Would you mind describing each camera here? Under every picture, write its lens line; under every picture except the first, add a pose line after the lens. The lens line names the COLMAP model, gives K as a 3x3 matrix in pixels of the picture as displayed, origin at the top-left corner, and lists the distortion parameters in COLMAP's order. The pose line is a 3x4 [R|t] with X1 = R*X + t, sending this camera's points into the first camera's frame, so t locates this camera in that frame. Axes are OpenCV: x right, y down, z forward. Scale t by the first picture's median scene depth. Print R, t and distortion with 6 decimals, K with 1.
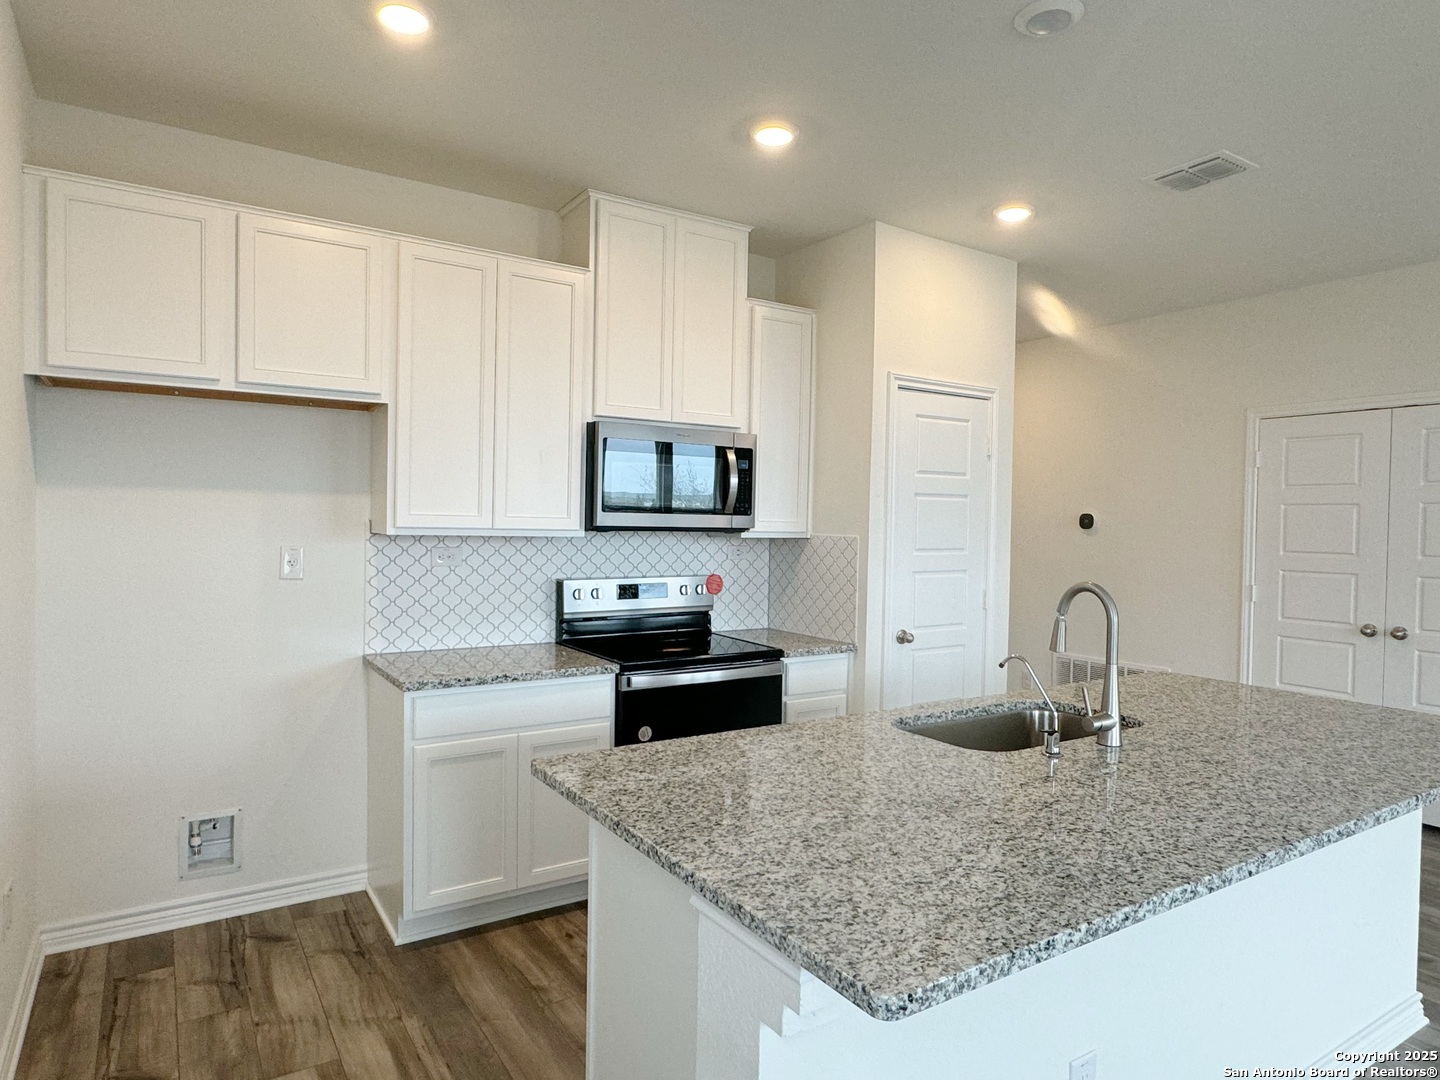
lens RADIAL K [[866.3, 0, 719.1], [0, 866.3, 539.5], [0, 0, 1]] dist [-0.003597, 0.004932]
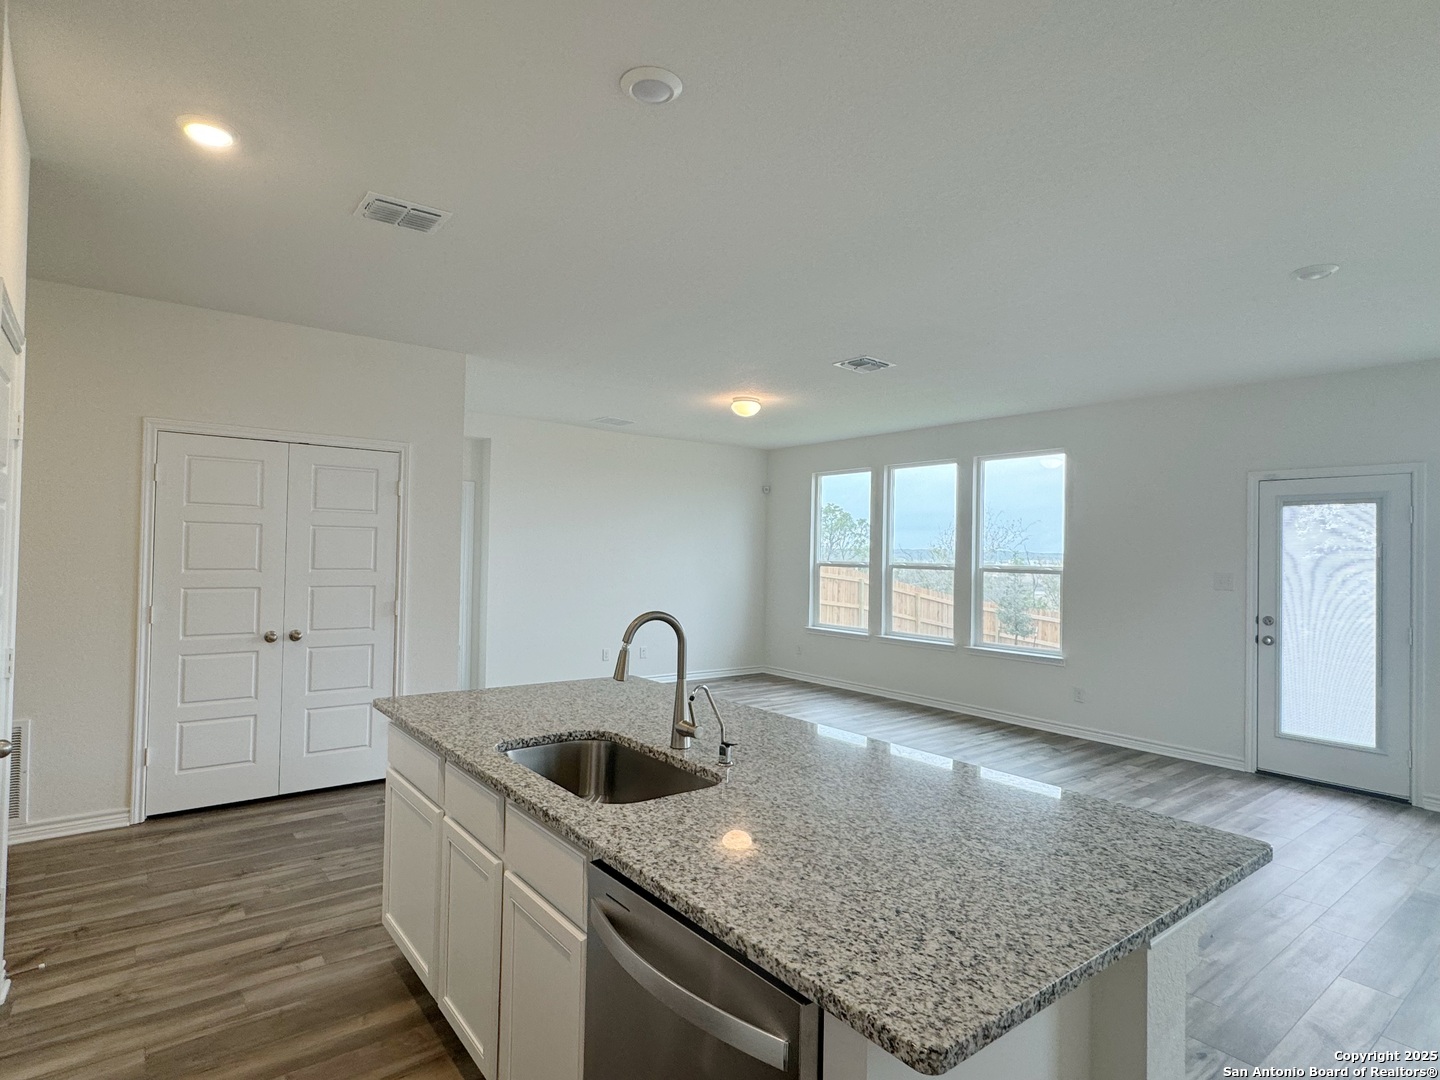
lens RADIAL K [[765.0, 0, 708.9], [0, 765.0, 545.8], [0, 0, 1]] dist [0.007730, -0.000259]
pose [[-0.078520, -0.011326, 0.996848, -0.363558], [0.000784, 0.999934, 0.011423, -0.030825], [-0.996912, 0.001678, -0.078506, 0.640284]]
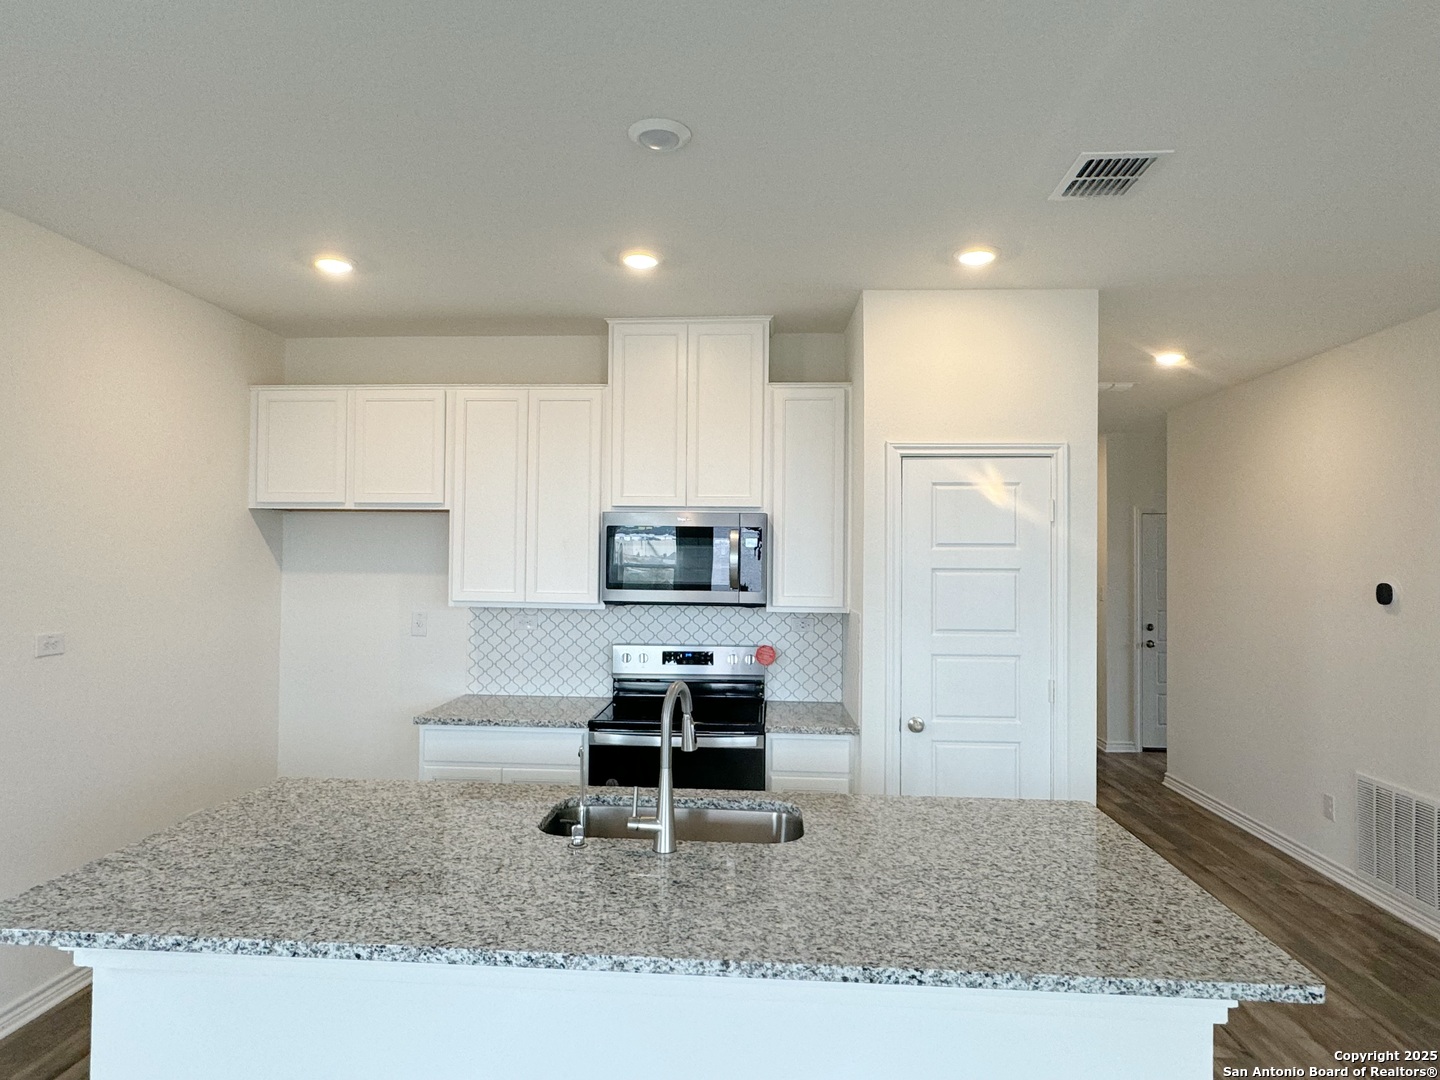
lens RADIAL K [[866.3, 0, 708.7], [0, 866.3, 539.7], [0, 0, 1]] dist [-0.003597, 0.004932]
pose [[0.801142, -0.021823, -0.598077, 0.665188], [-0.010062, 0.998703, -0.049920, -0.040484], [0.598390, 0.046011, 0.799883, 0.140792]]
